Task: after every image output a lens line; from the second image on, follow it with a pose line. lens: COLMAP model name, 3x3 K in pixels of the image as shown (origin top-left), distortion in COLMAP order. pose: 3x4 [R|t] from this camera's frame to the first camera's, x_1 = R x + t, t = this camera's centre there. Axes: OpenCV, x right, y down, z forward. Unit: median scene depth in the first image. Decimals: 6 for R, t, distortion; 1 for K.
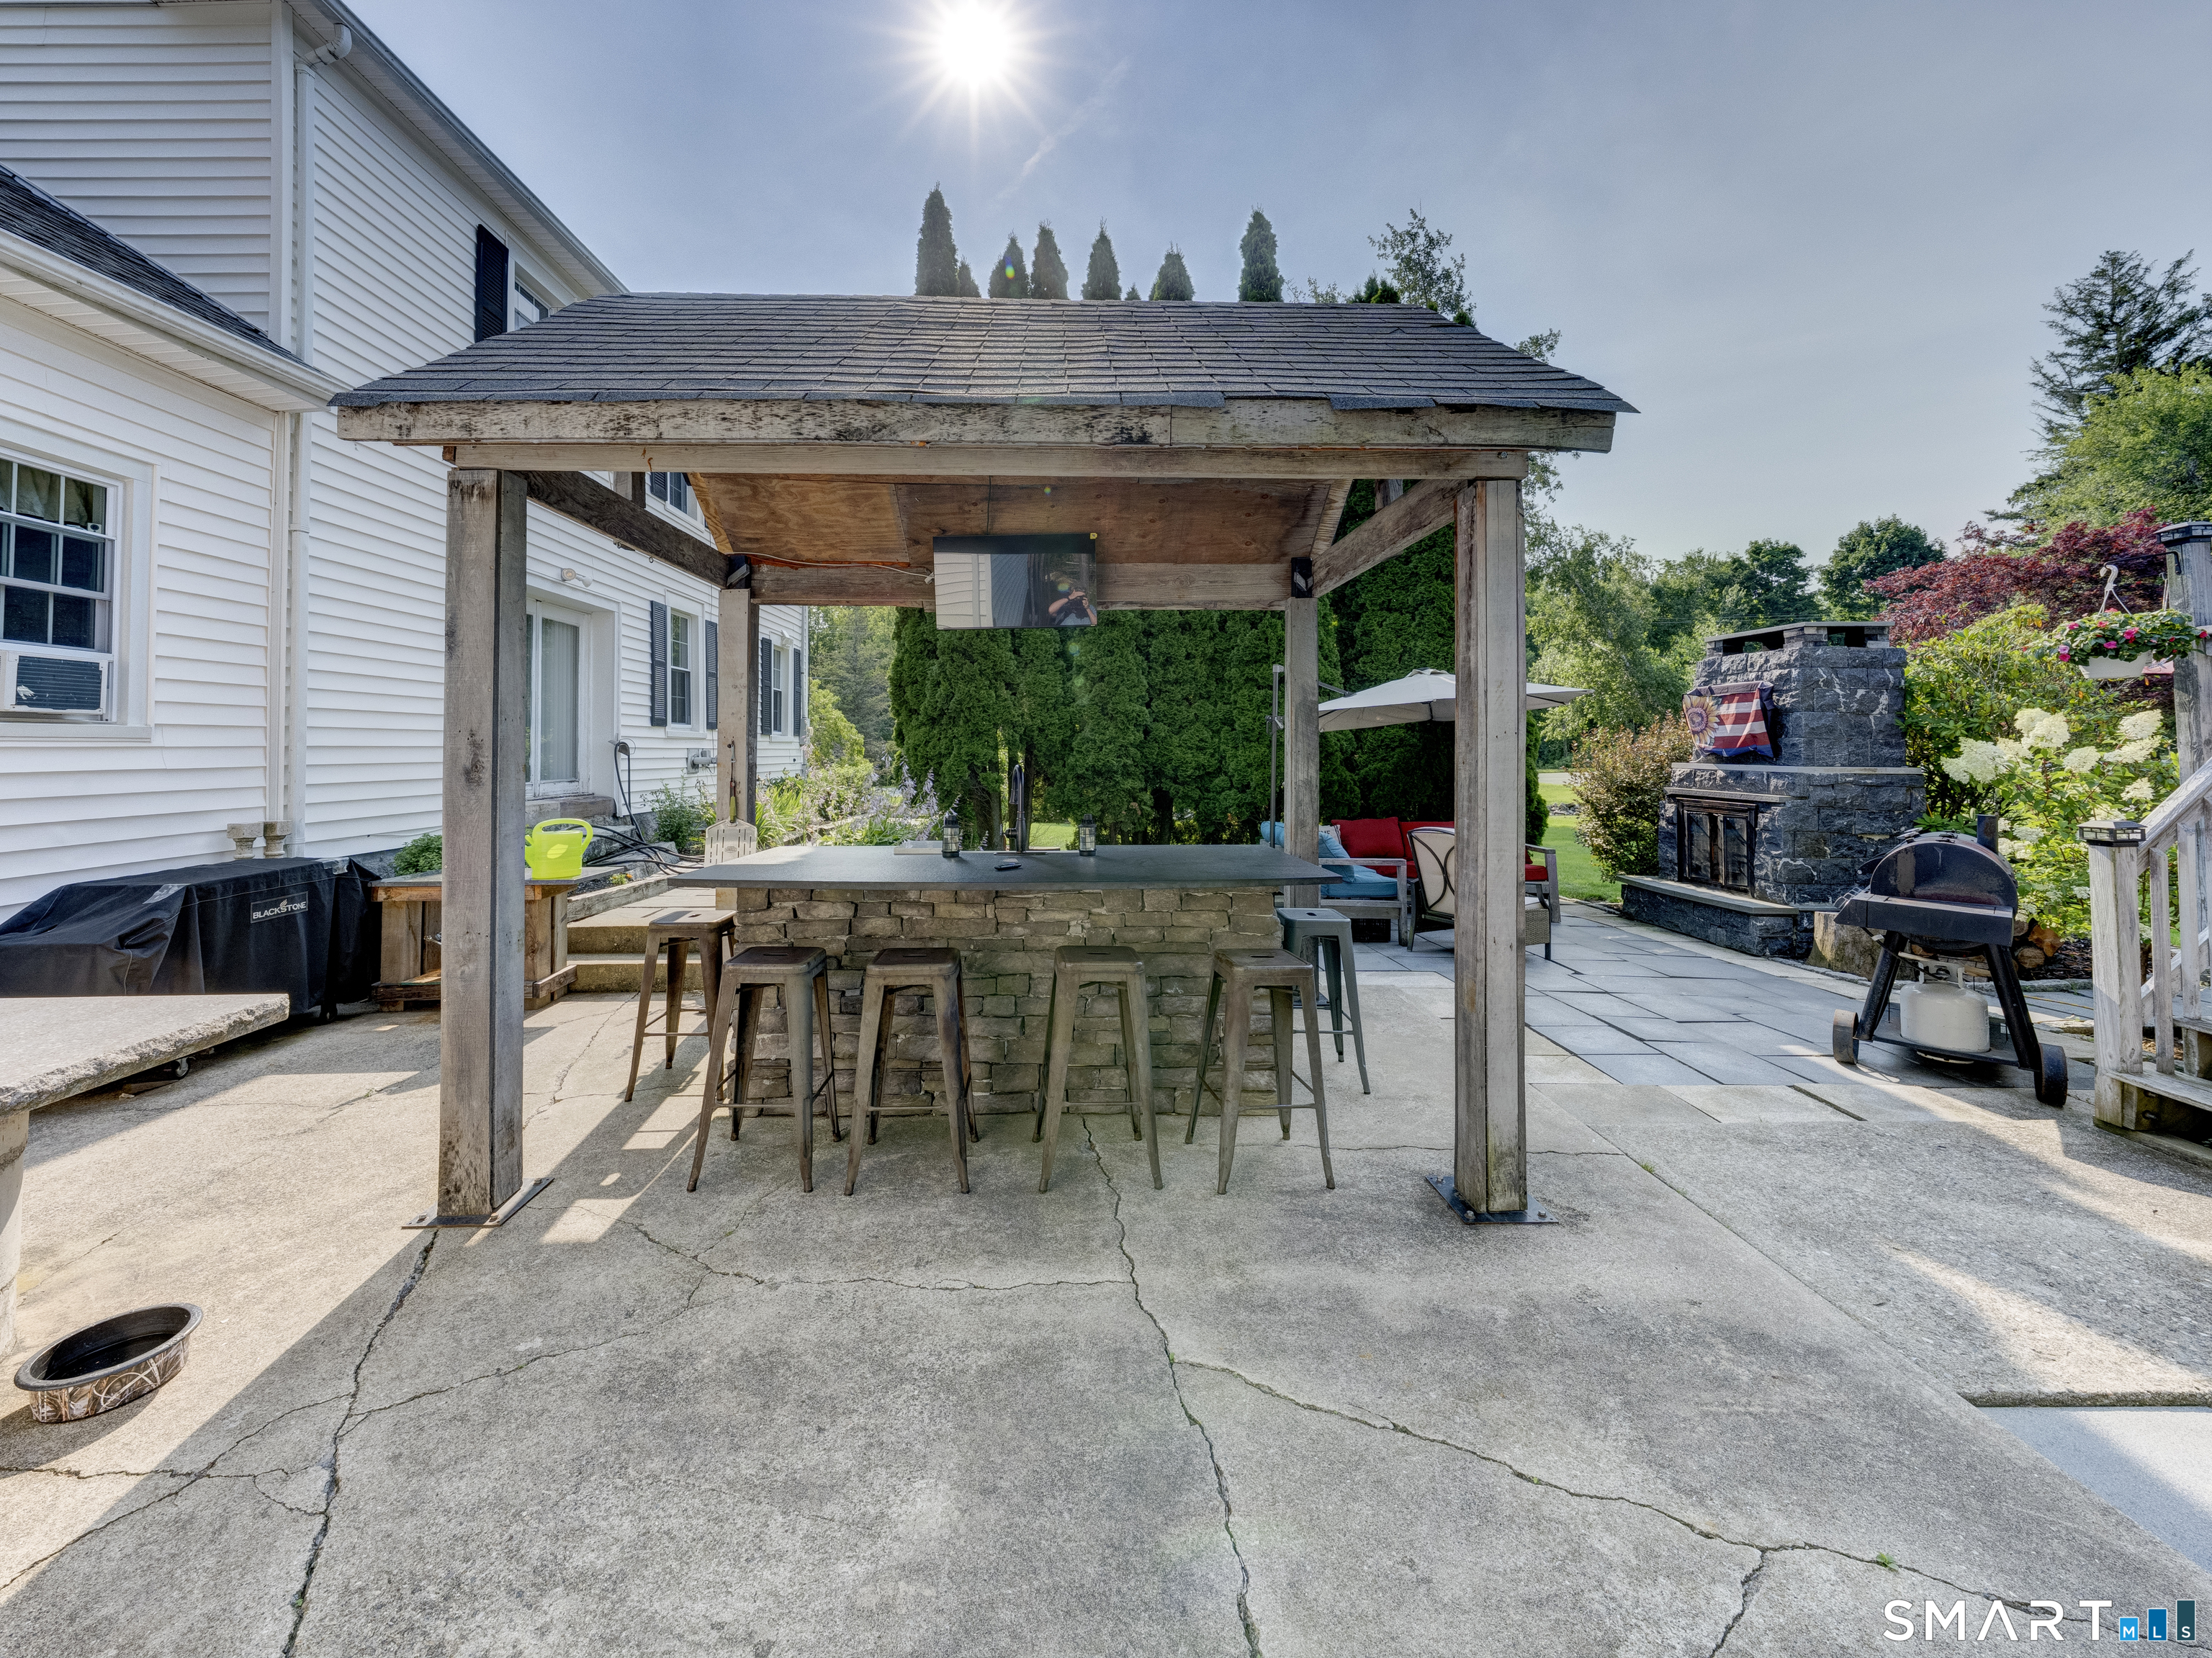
lens RADIAL K [[845.2, 0, 1067.2], [0, 845.2, 735.6], [0, 0, 1]] dist [-0.002787, -0.000641]
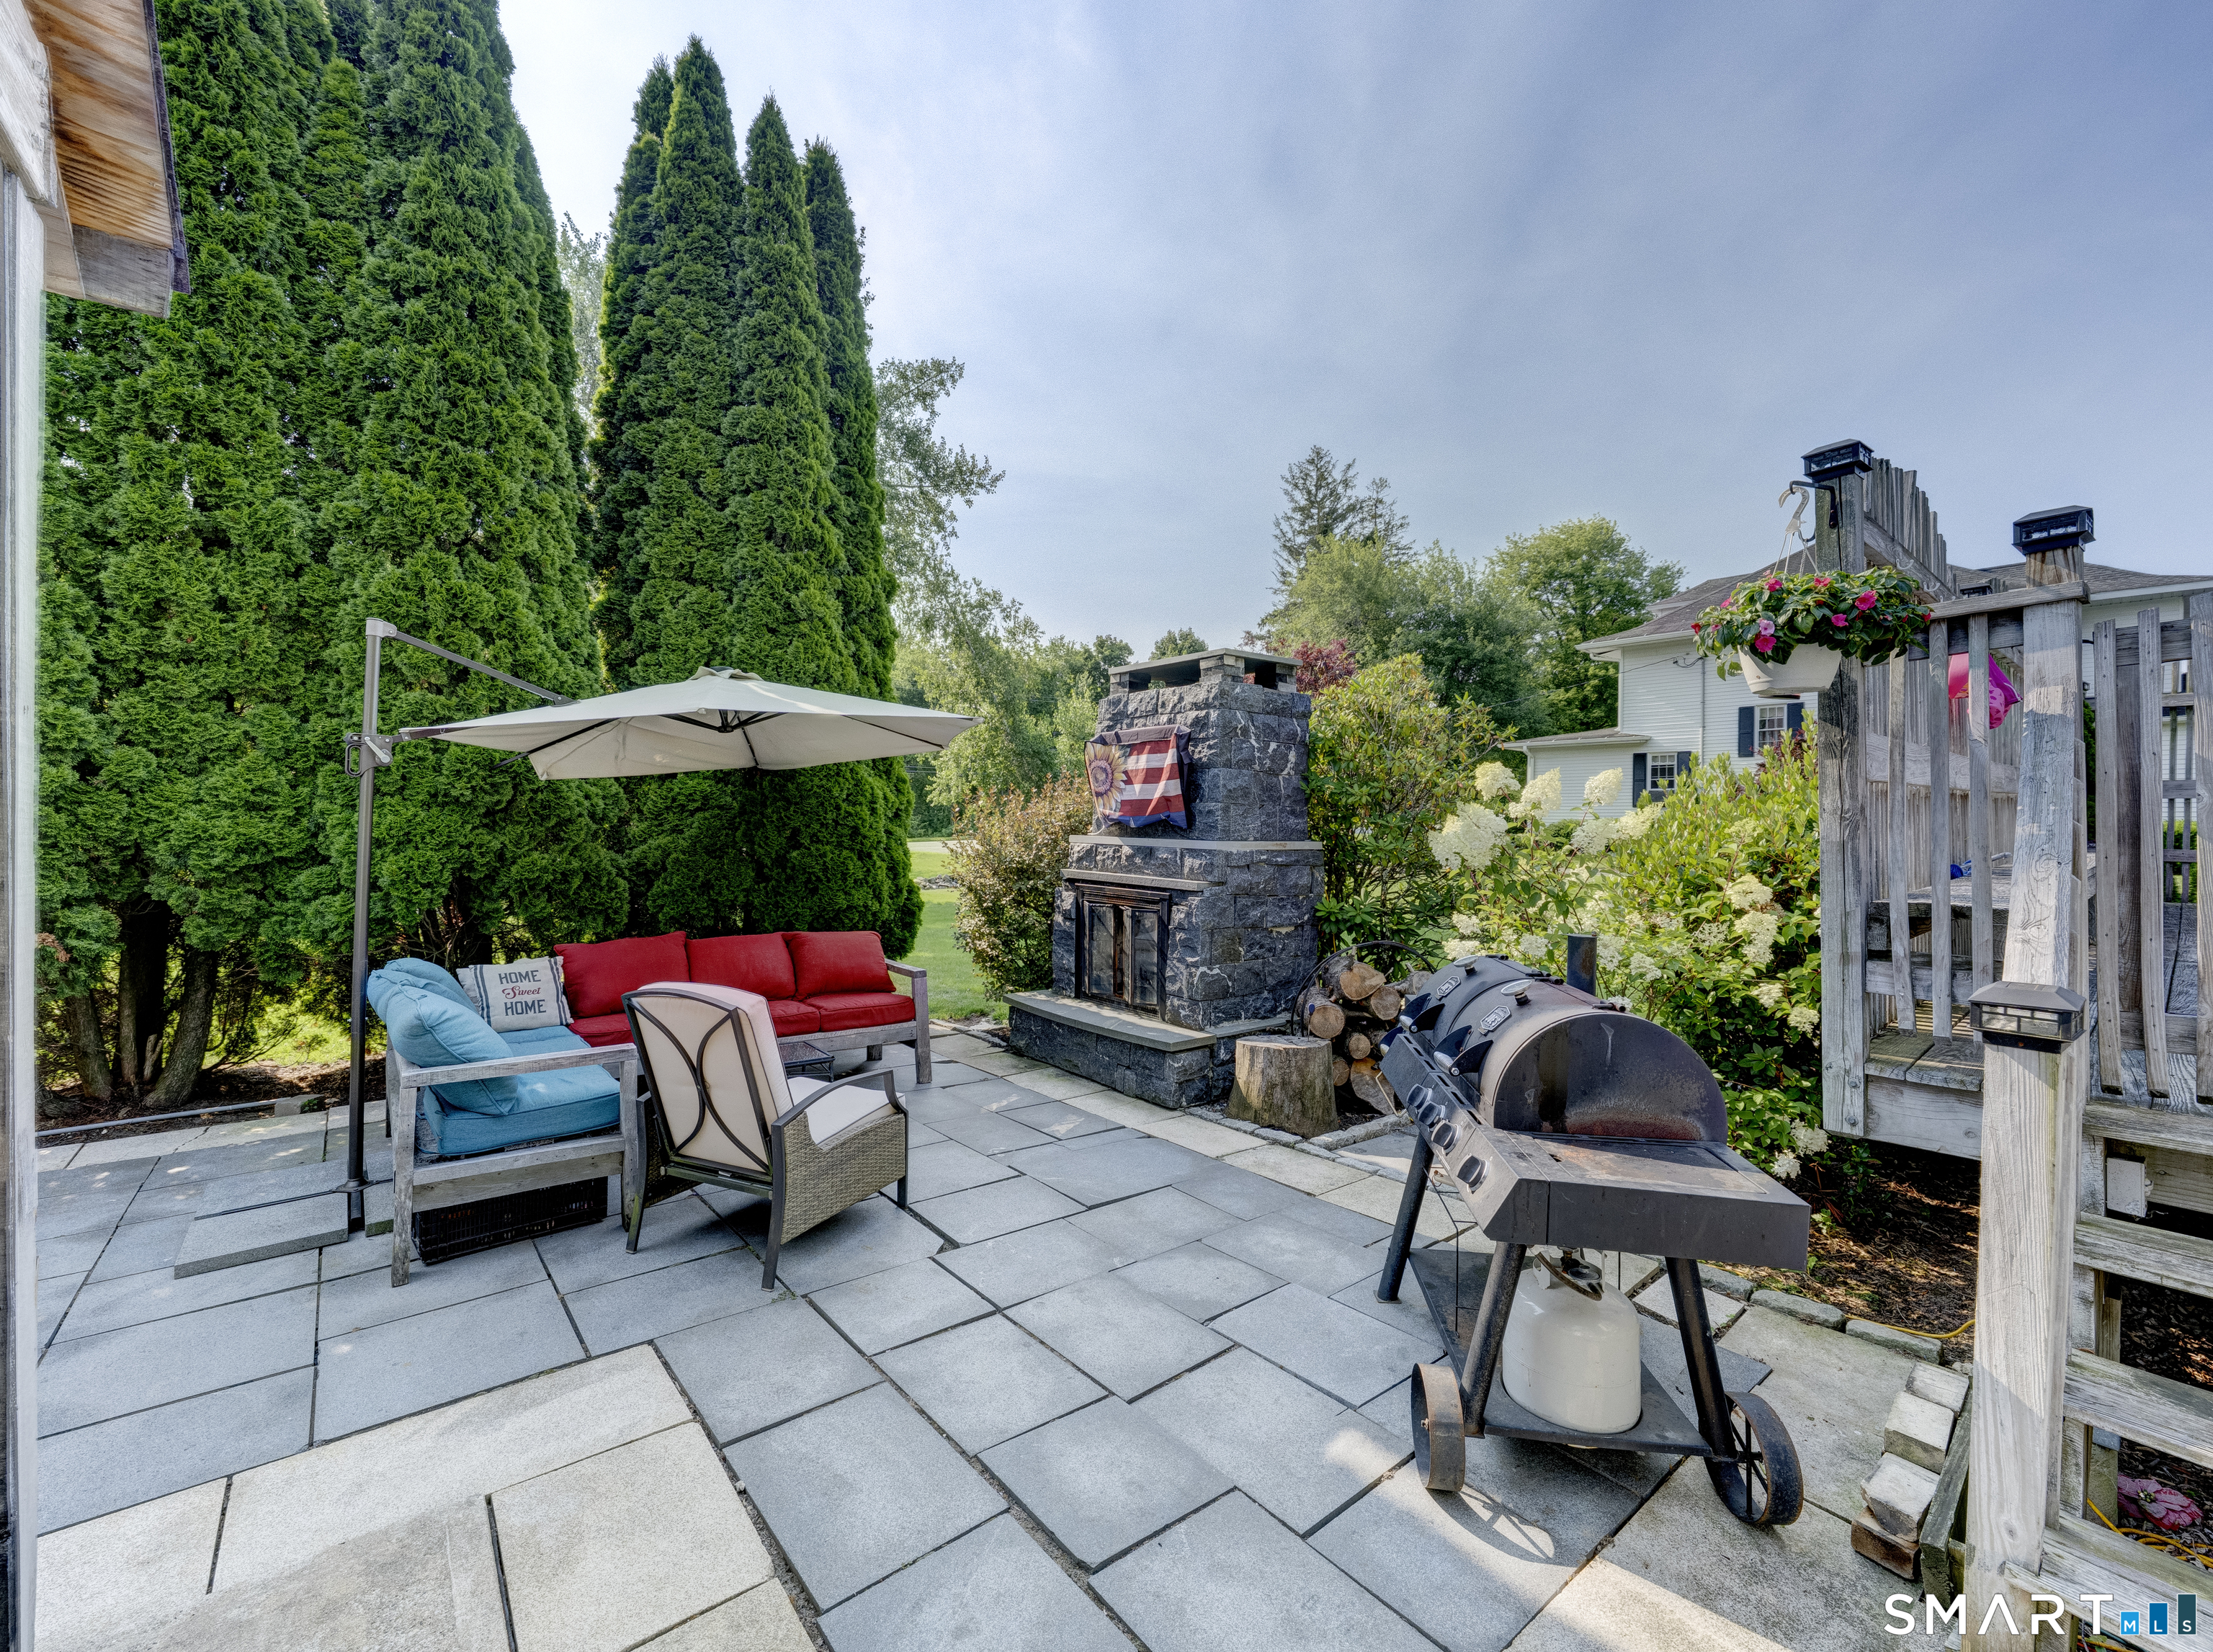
lens RADIAL K [[915.3, 0, 1088.0], [0, 915.3, 822.5], [0, 0, 1]] dist [0.000692, -0.000011]
pose [[0.777311, 0.004526, 0.629100, 0.229356], [-0.019342, 0.999673, 0.016706, 0.007528], [-0.628819, -0.025153, 0.777145, 0.374372]]
